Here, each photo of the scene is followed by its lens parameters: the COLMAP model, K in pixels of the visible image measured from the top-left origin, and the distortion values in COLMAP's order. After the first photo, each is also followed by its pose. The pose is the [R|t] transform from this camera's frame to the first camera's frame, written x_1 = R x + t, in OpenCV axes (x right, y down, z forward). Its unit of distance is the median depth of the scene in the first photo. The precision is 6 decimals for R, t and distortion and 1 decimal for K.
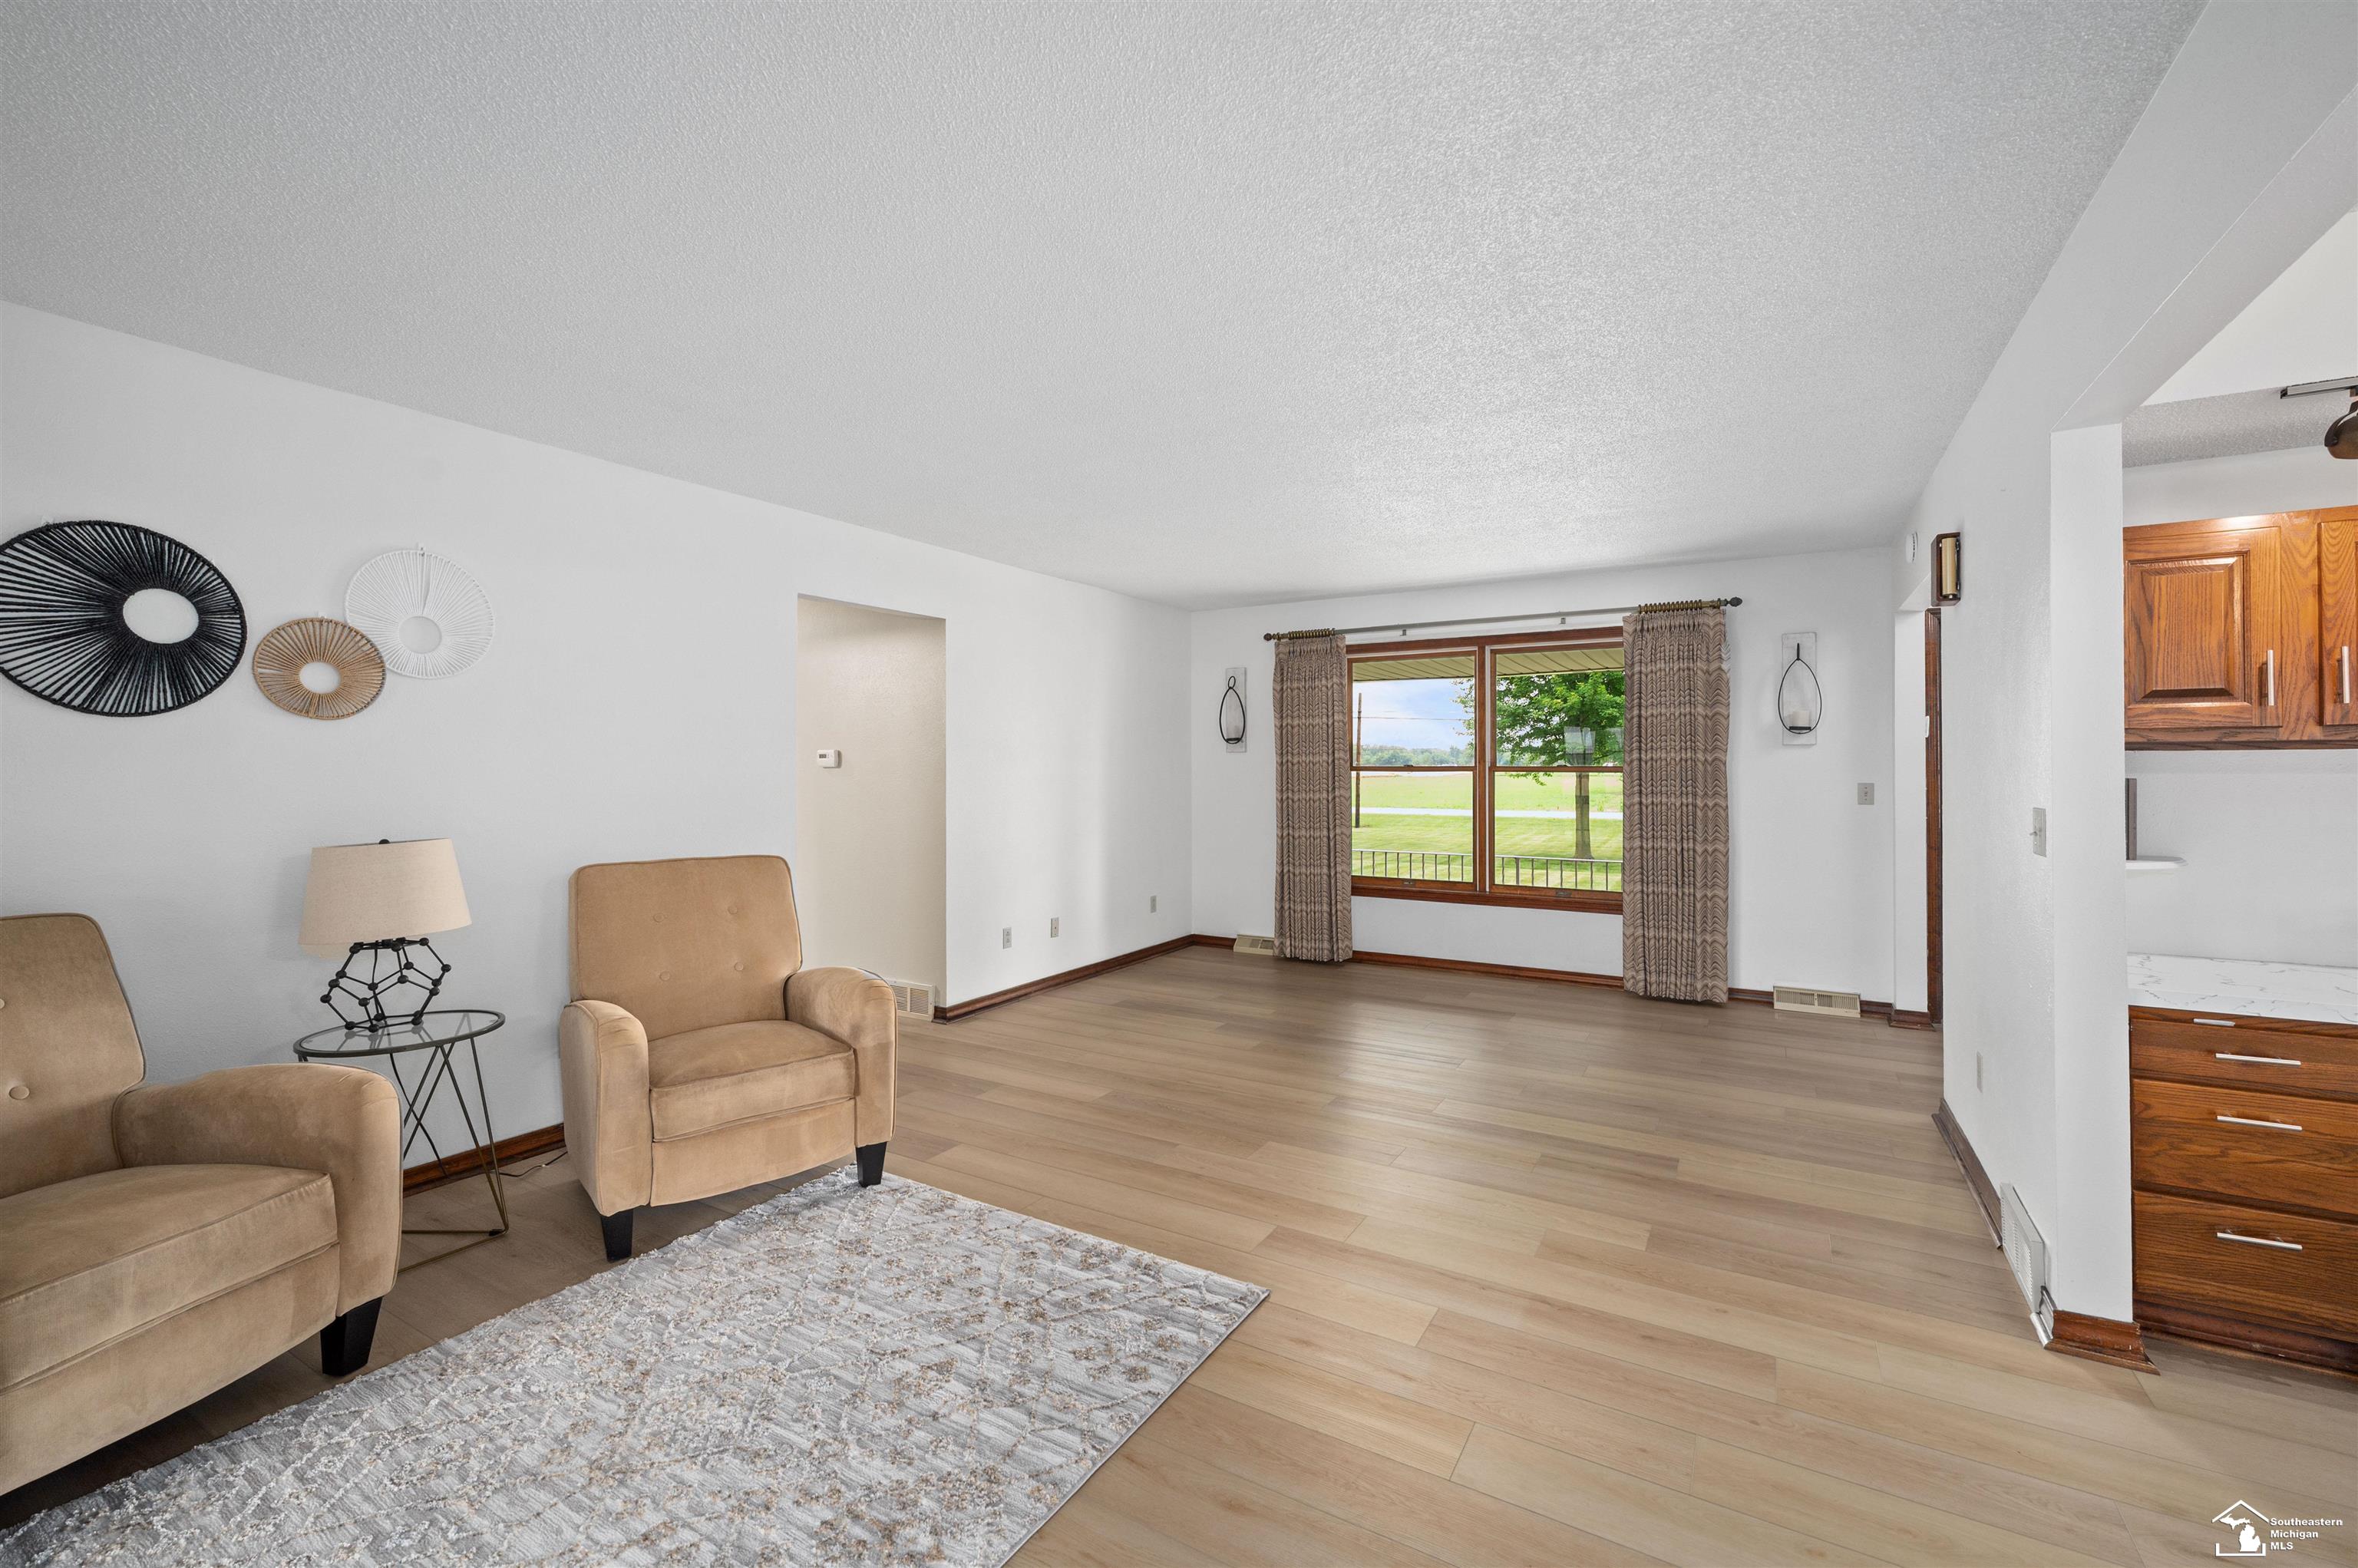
lens RADIAL K [[987.3, 0, 1147.8], [0, 987.3, 766.1], [0, 0, 1]] dist [0.000352, -0.000295]
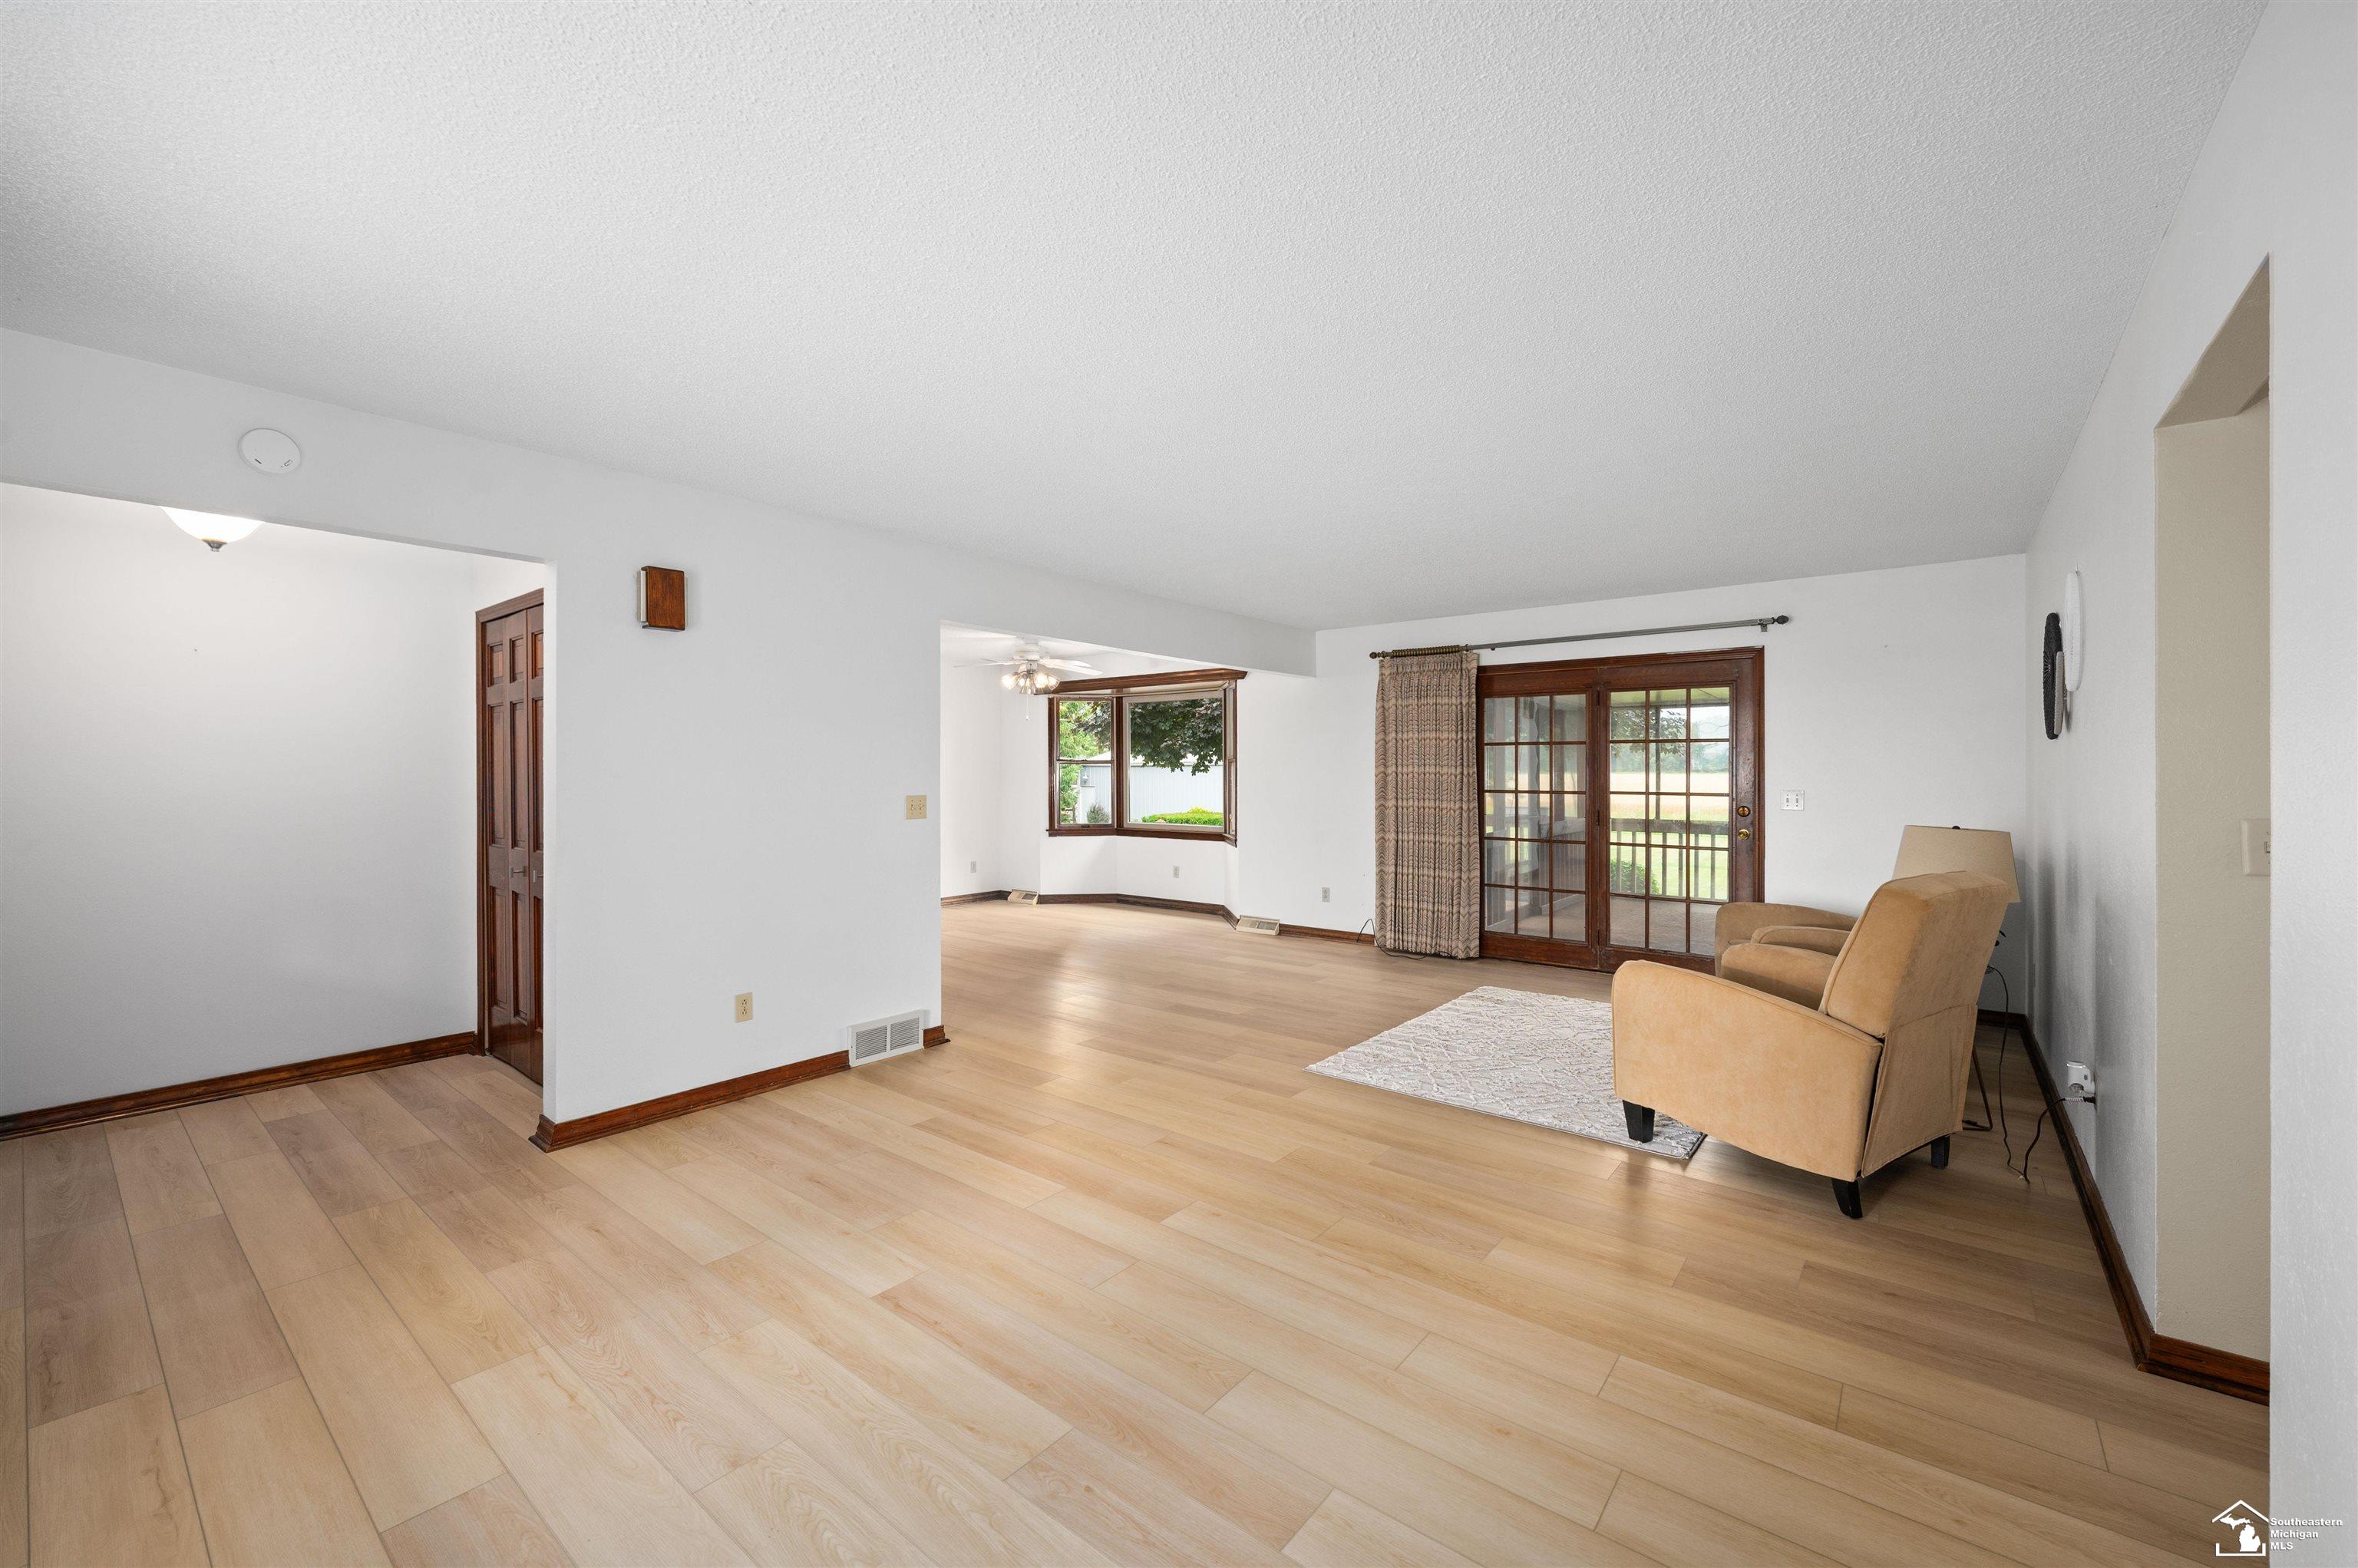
lens RADIAL K [[939.9, 0, 1182.6], [0, 939.9, 772.0], [0, 0, 1]] dist [-0.000695, -0.000299]
pose [[-0.993364, -0.000230, 0.115015, 0.131738], [-0.000410, 0.999999, -0.001542, 0.002840], [-0.115015, -0.001579, -0.993363, 2.348259]]
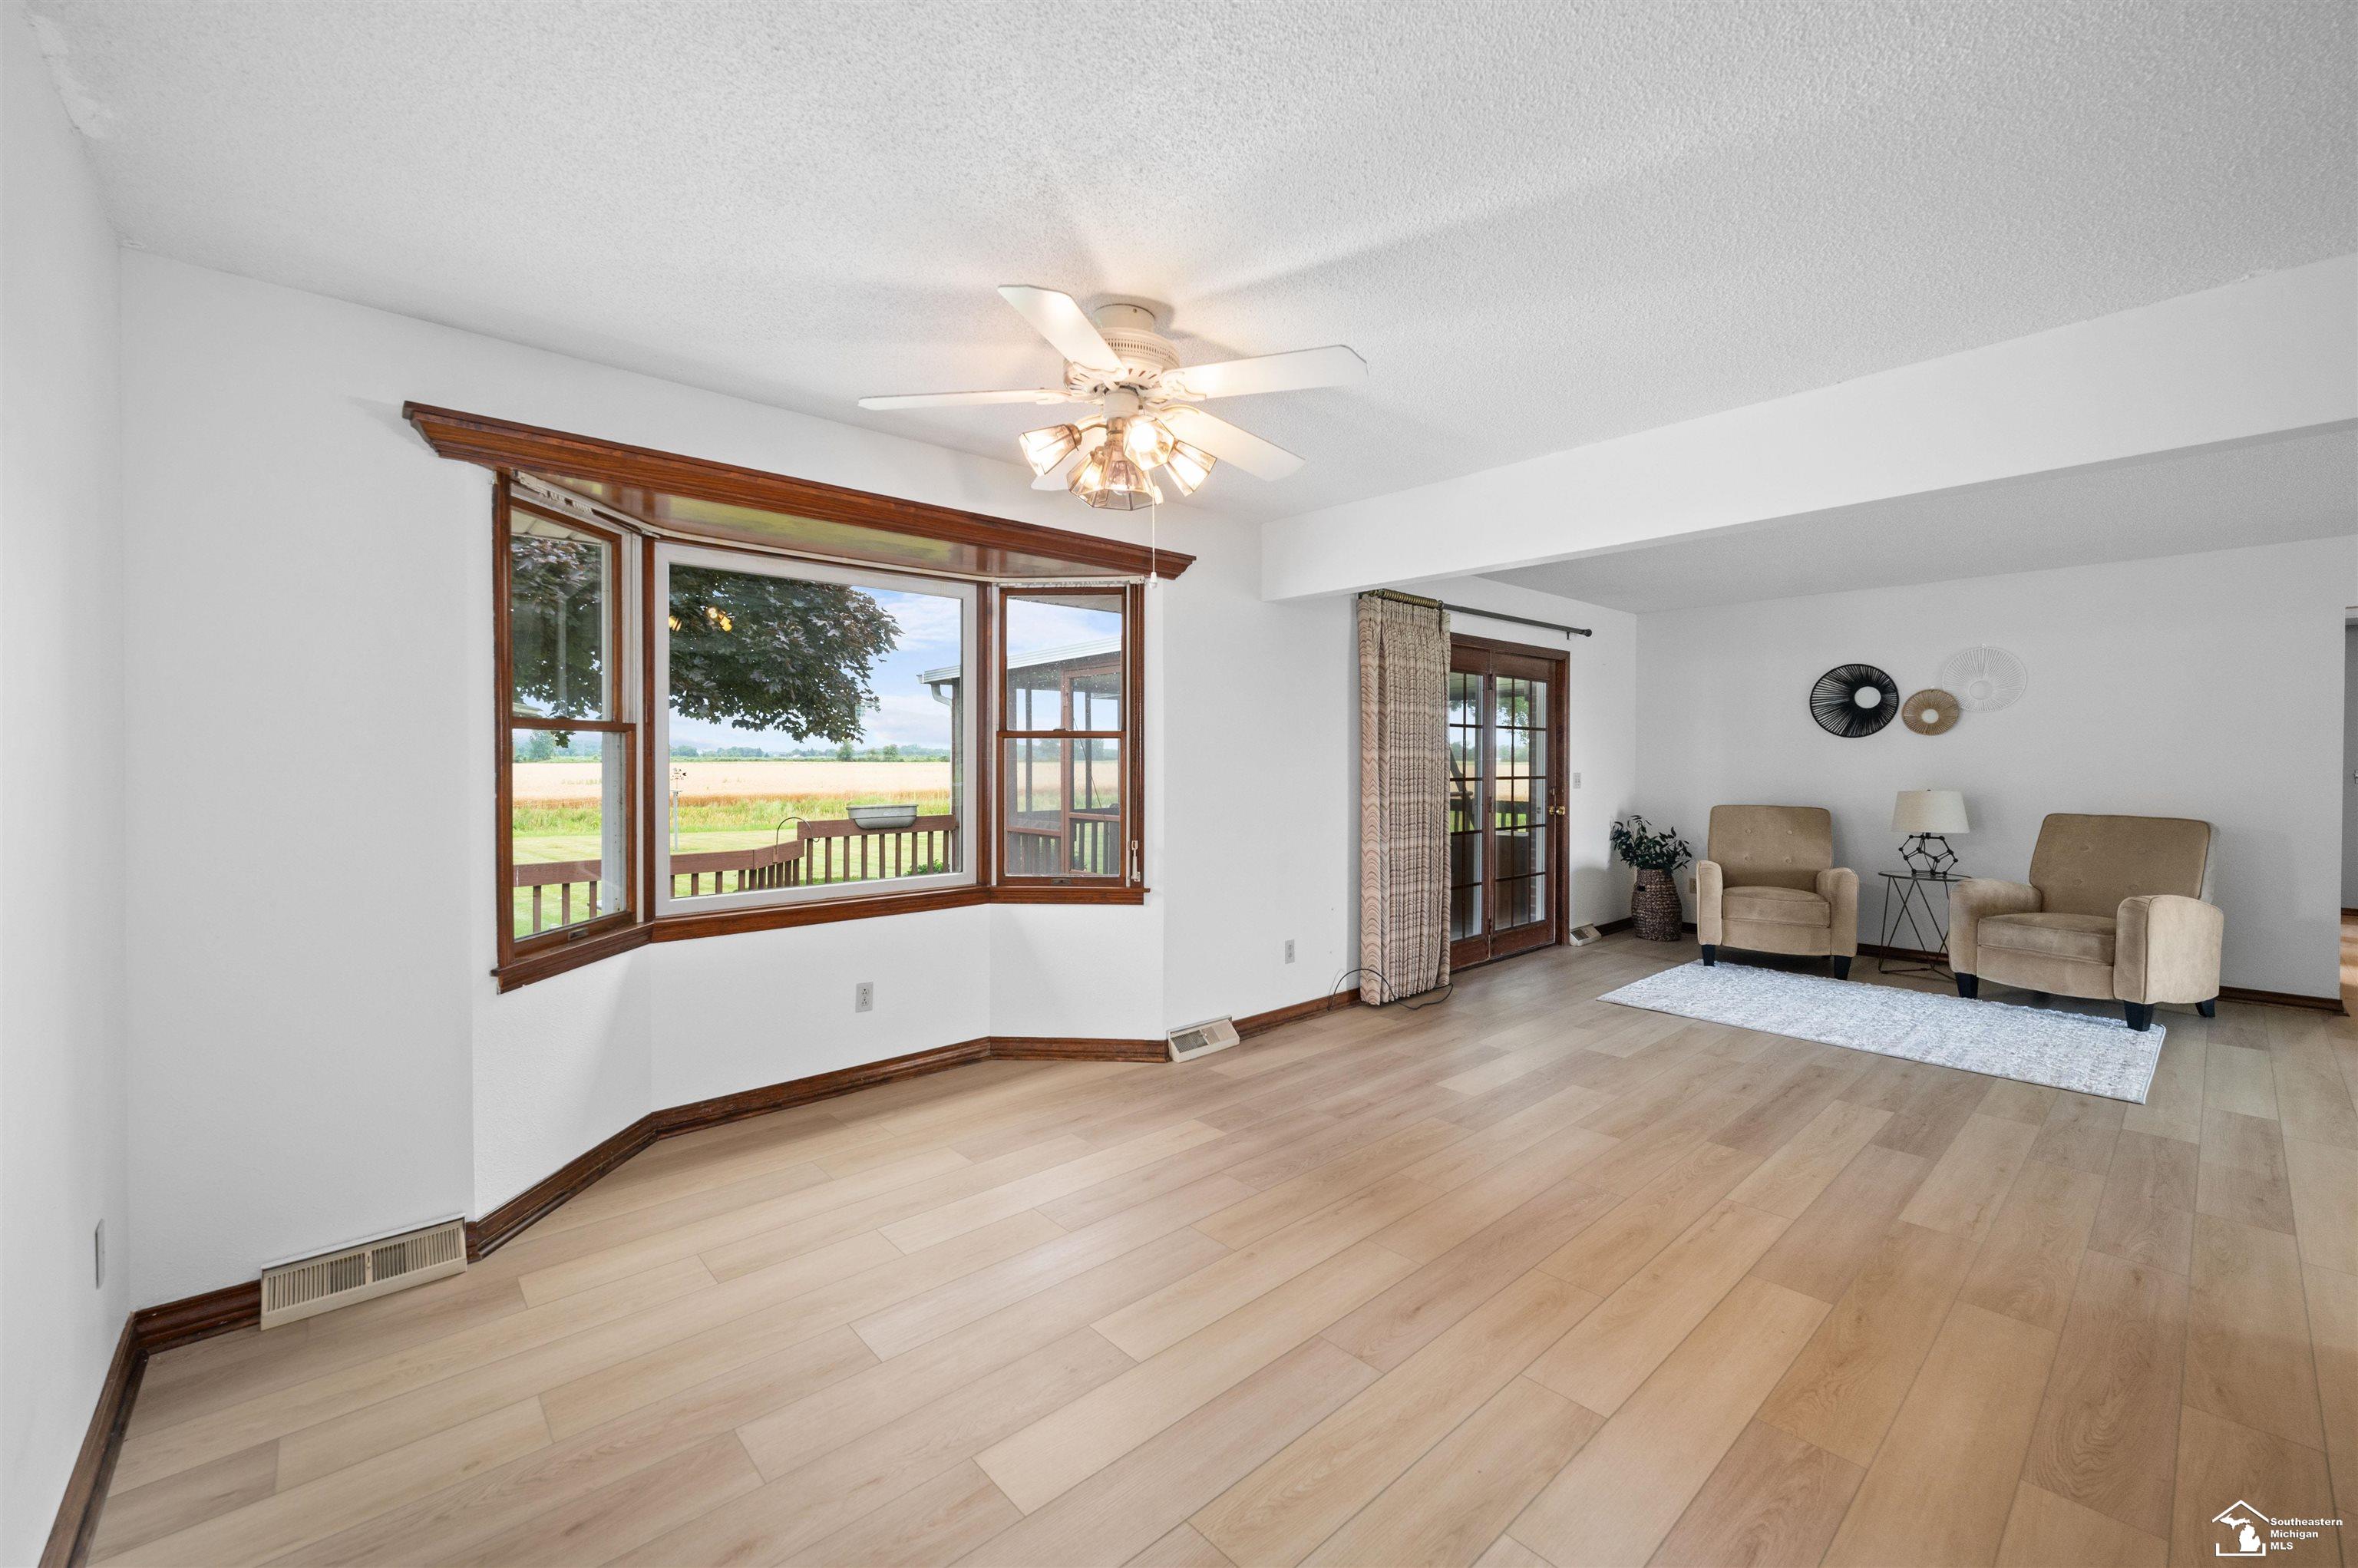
lens RADIAL K [[939.9, 0, 1182.6], [0, 939.9, 772.0], [0, 0, 1]] dist [-0.000695, -0.000299]
pose [[-0.280417, 0.016805, -0.959731, 1.669044], [0.002399, 0.999856, 0.016807, -0.004751], [0.959875, 0.002411, -0.280417, -0.010580]]
